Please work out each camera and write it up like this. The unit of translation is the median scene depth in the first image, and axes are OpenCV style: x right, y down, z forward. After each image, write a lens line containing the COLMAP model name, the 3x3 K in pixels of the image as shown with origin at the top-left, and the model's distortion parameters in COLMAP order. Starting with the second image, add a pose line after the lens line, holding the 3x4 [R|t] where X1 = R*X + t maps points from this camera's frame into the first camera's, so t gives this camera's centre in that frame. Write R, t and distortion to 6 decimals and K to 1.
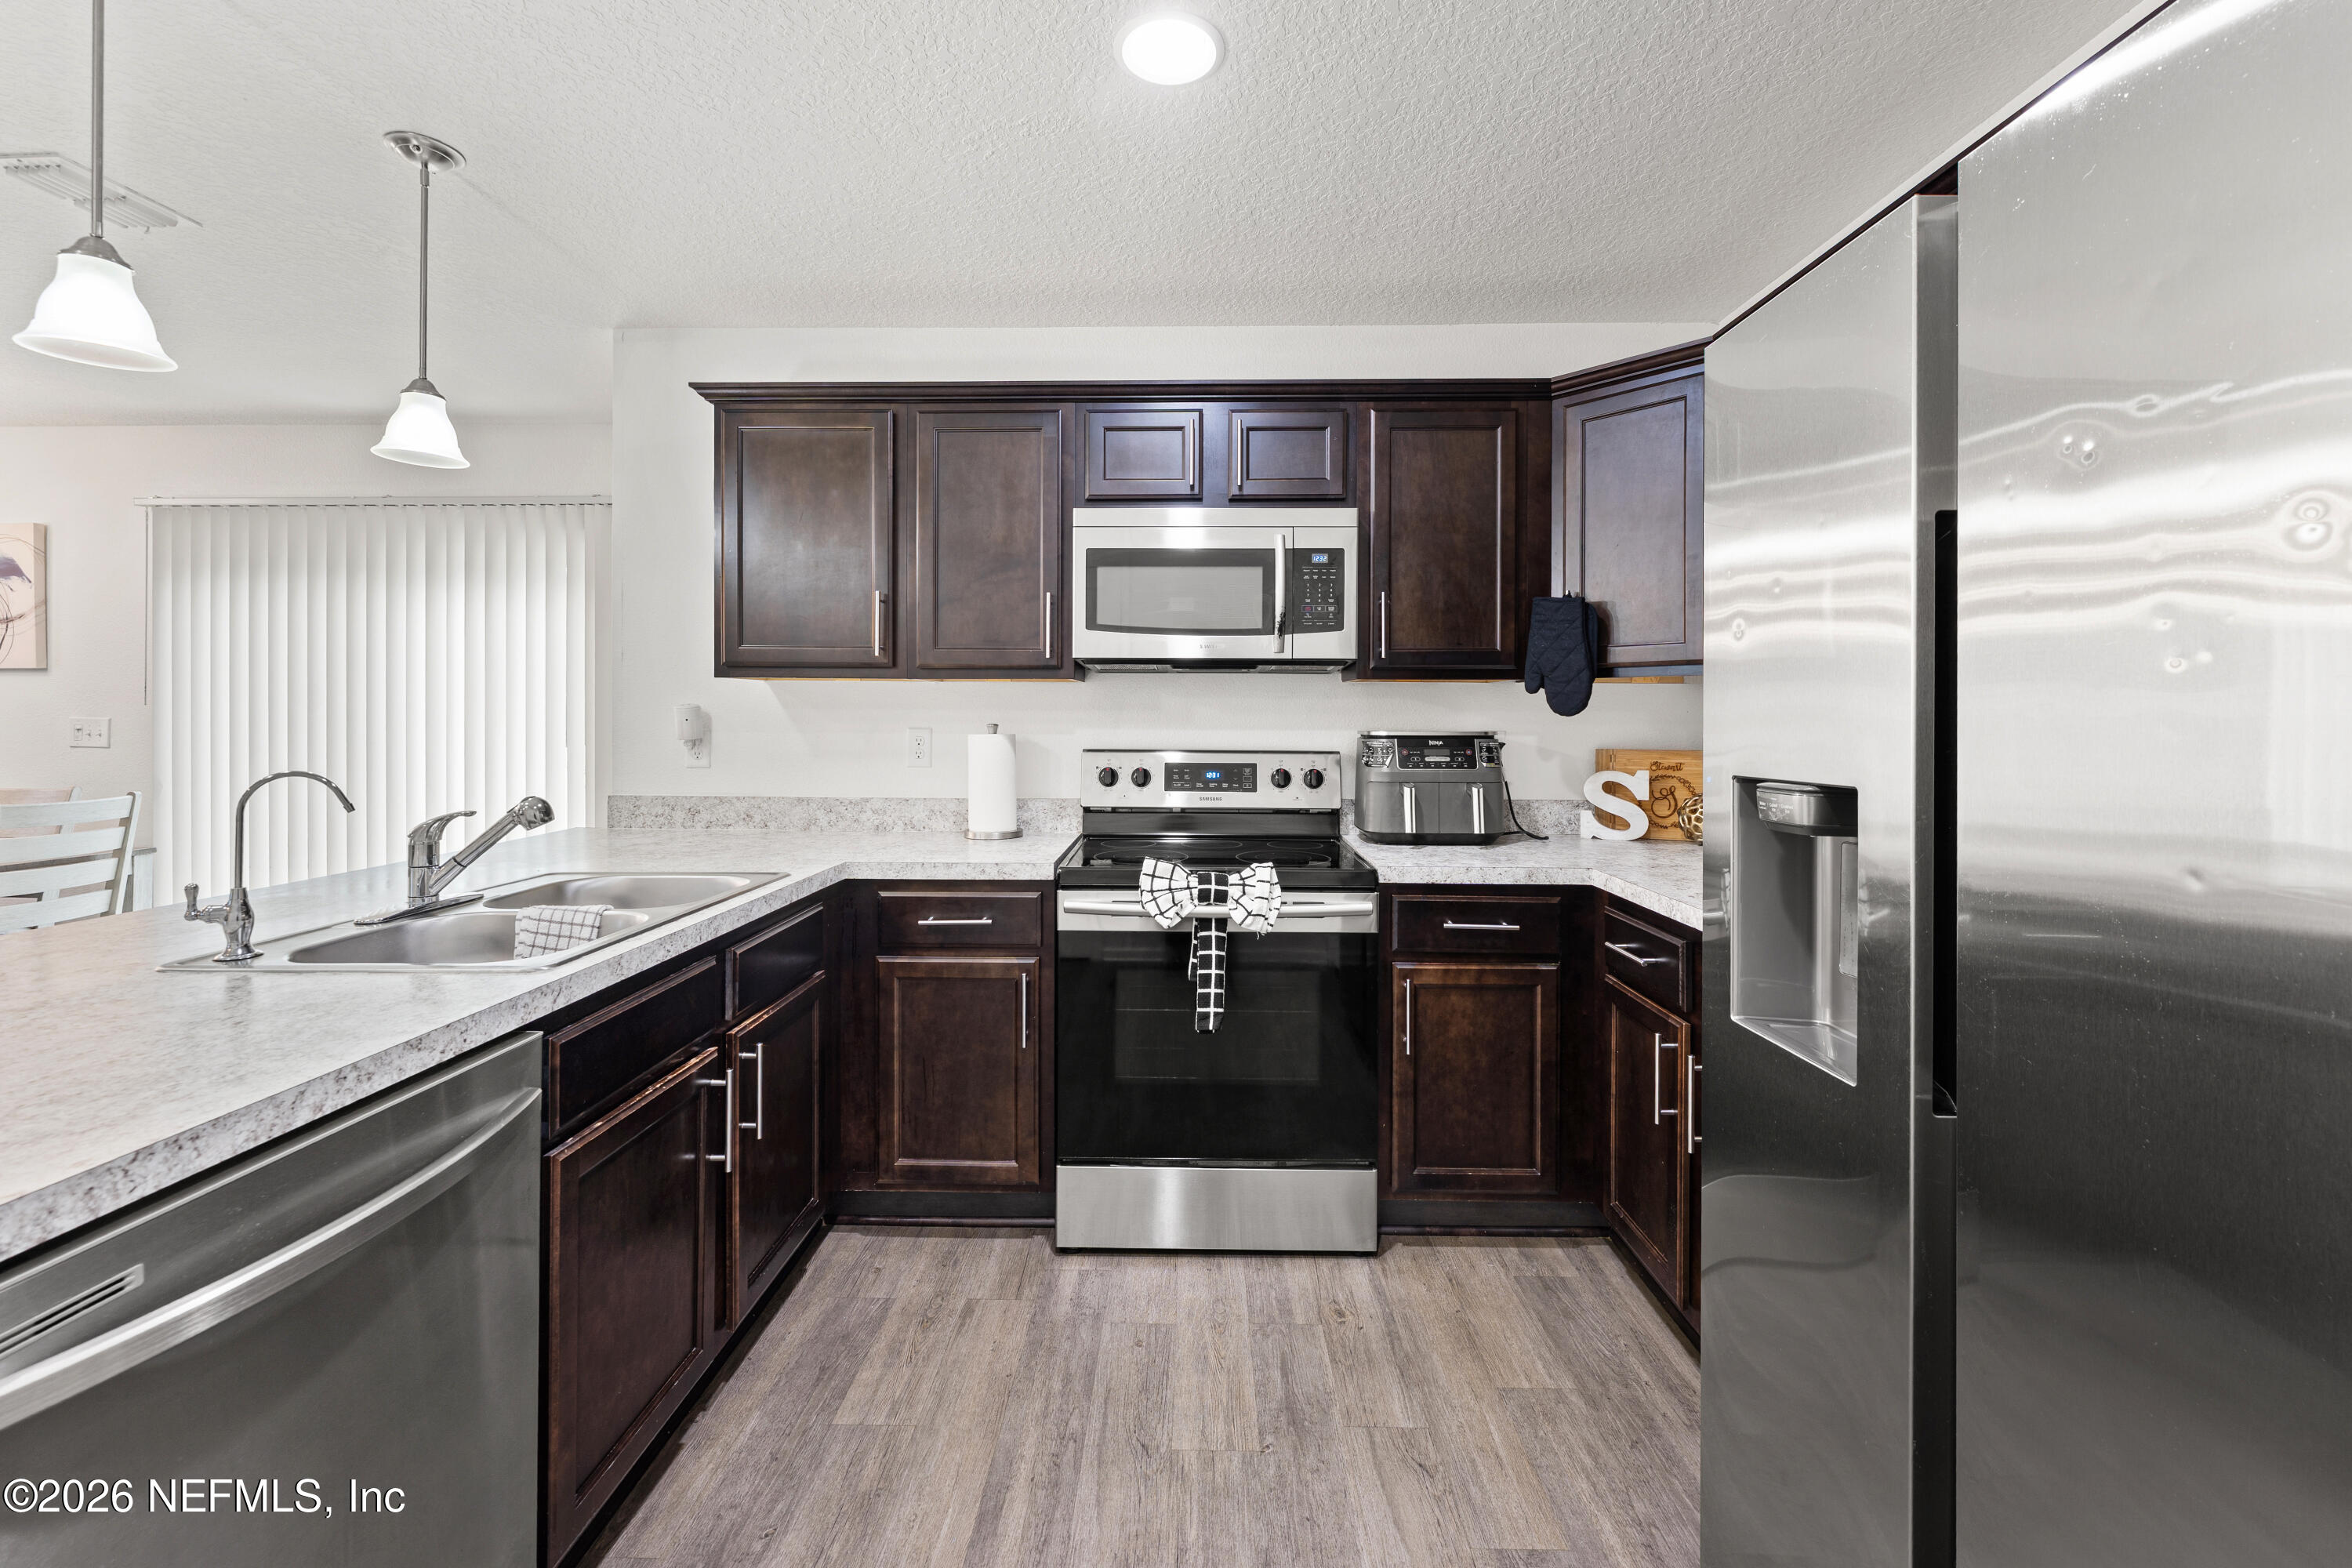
lens RADIAL K [[932.1, 0, 1175.2], [0, 932.1, 722.2], [0, 0, 1]] dist [-0.001356, -0.000035]
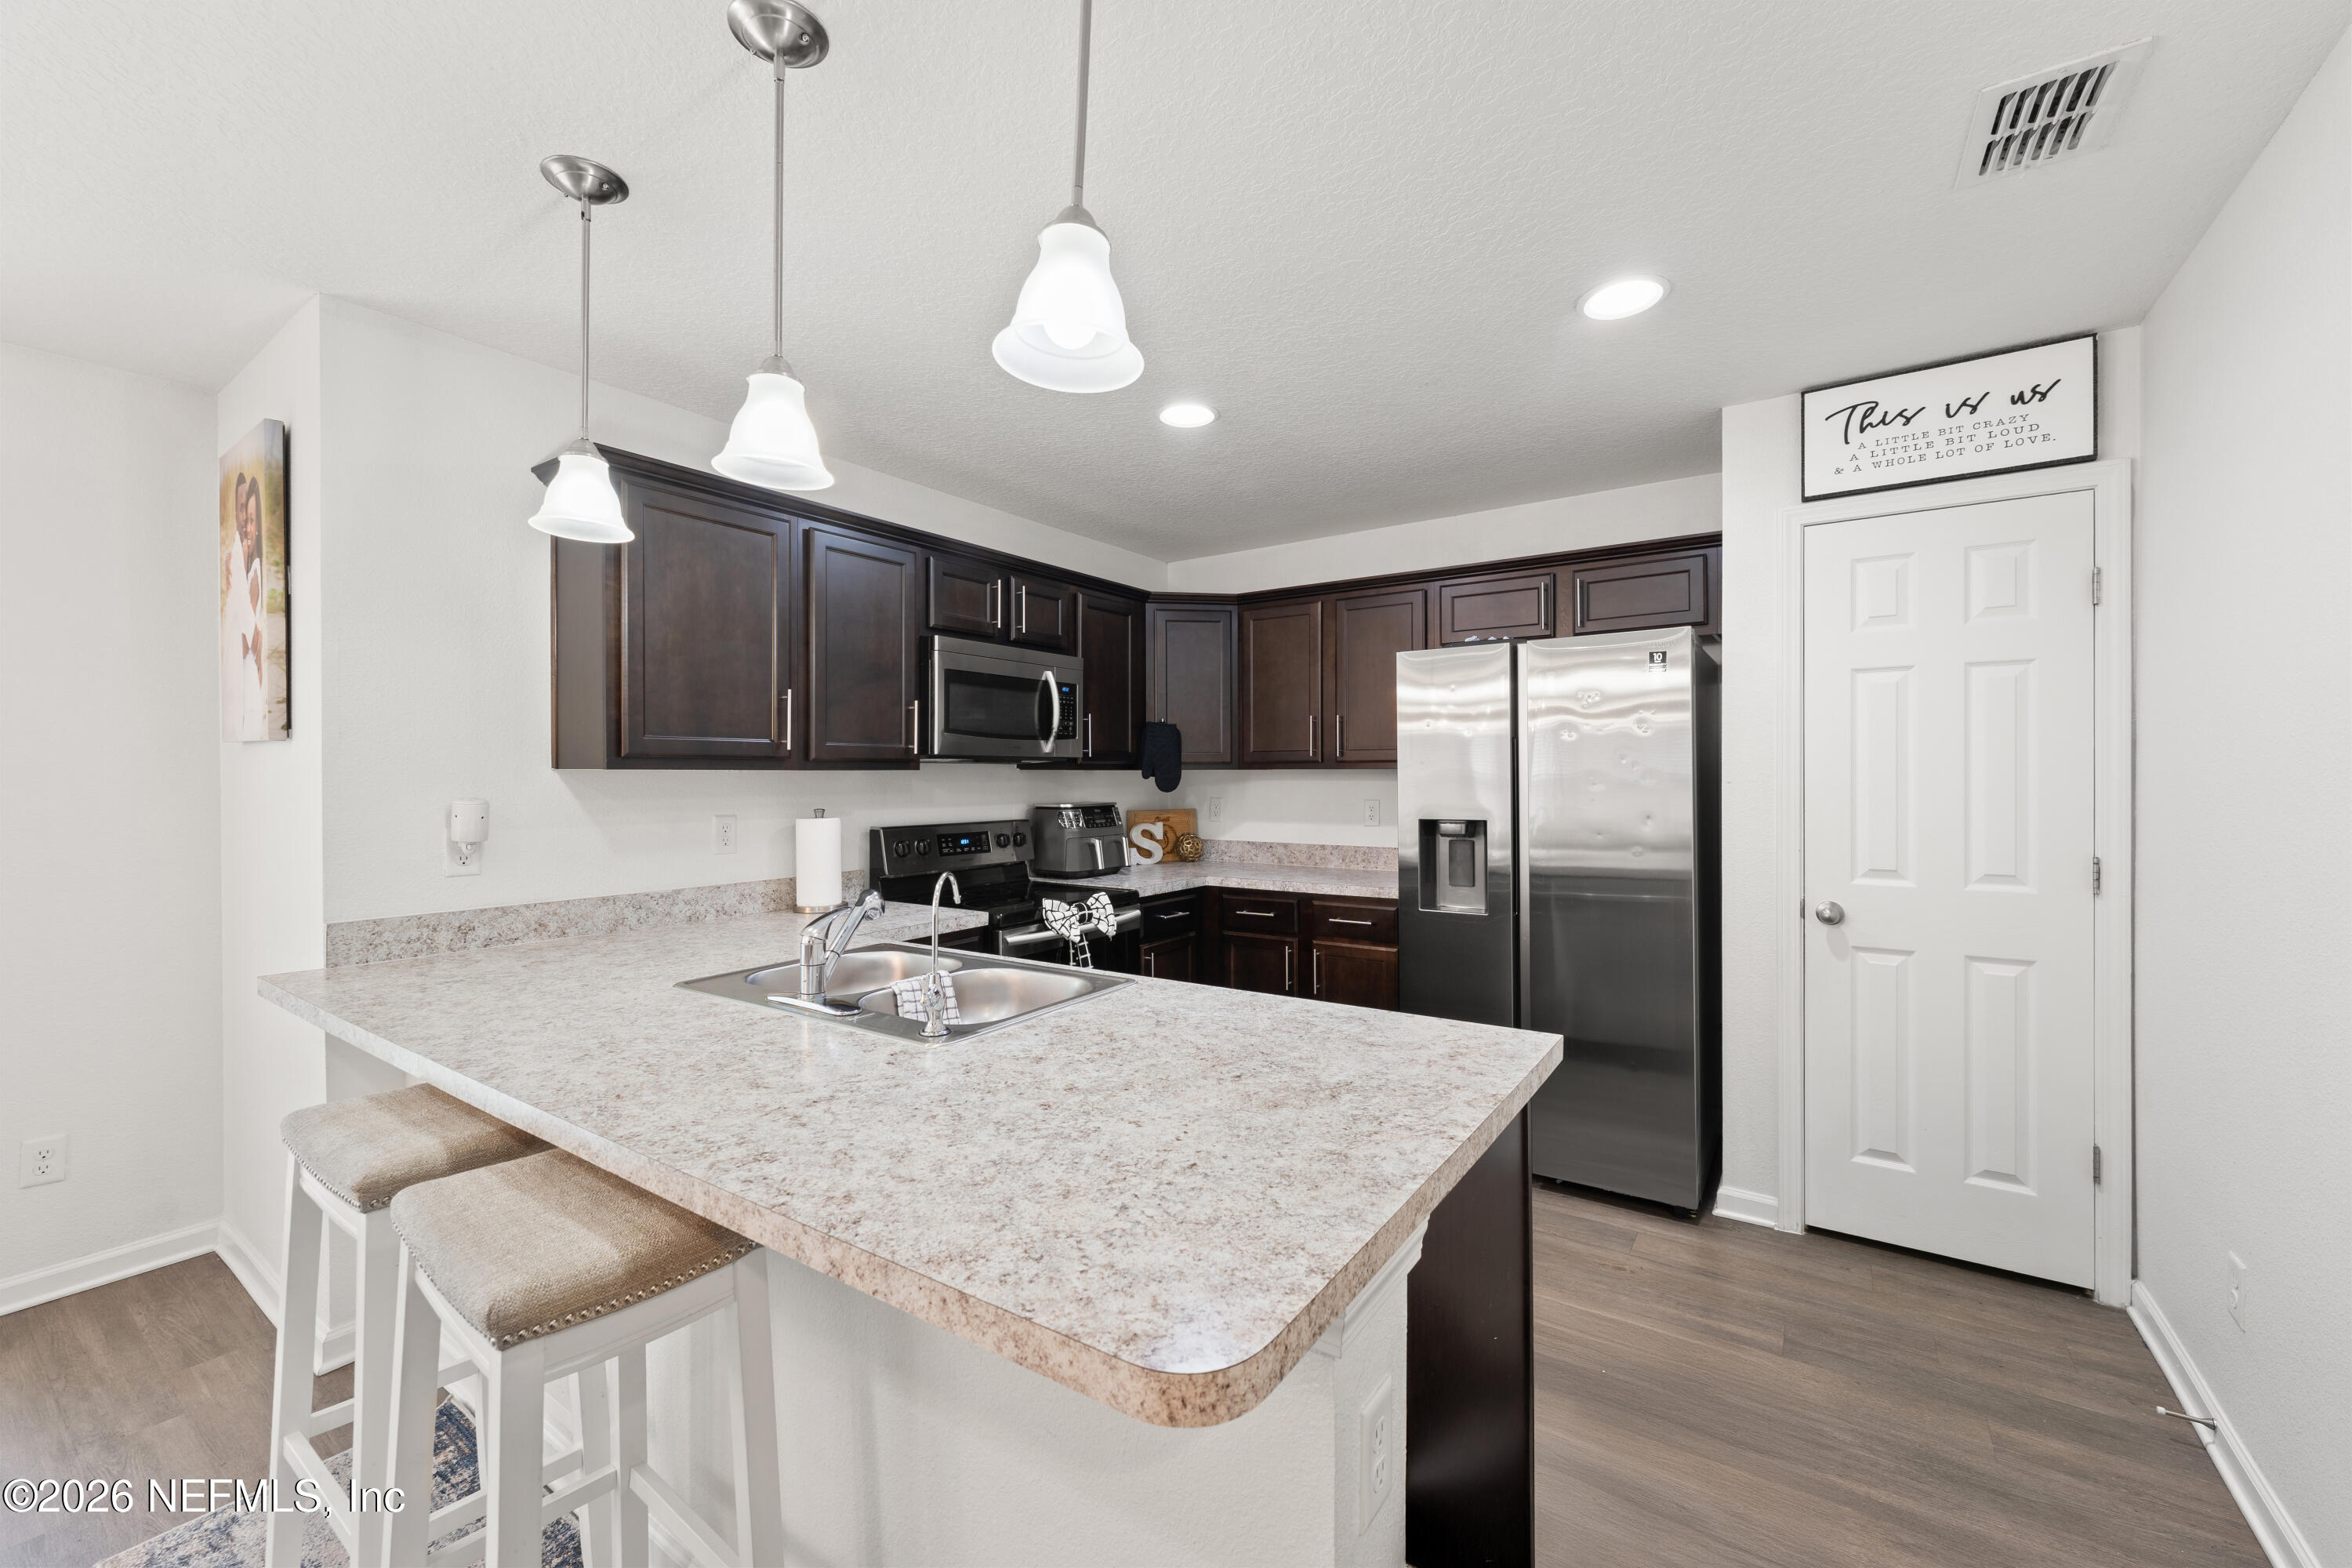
lens RADIAL K [[932.1, 0, 1176.3], [0, 932.1, 773.4], [0, 0, 1]] dist [-0.001356, -0.000035]
pose [[0.548277, -0.004382, 0.836285, -0.898678], [0.009838, 0.999951, -0.001211, -0.034684], [-0.836239, 0.008891, 0.548293, 0.037115]]
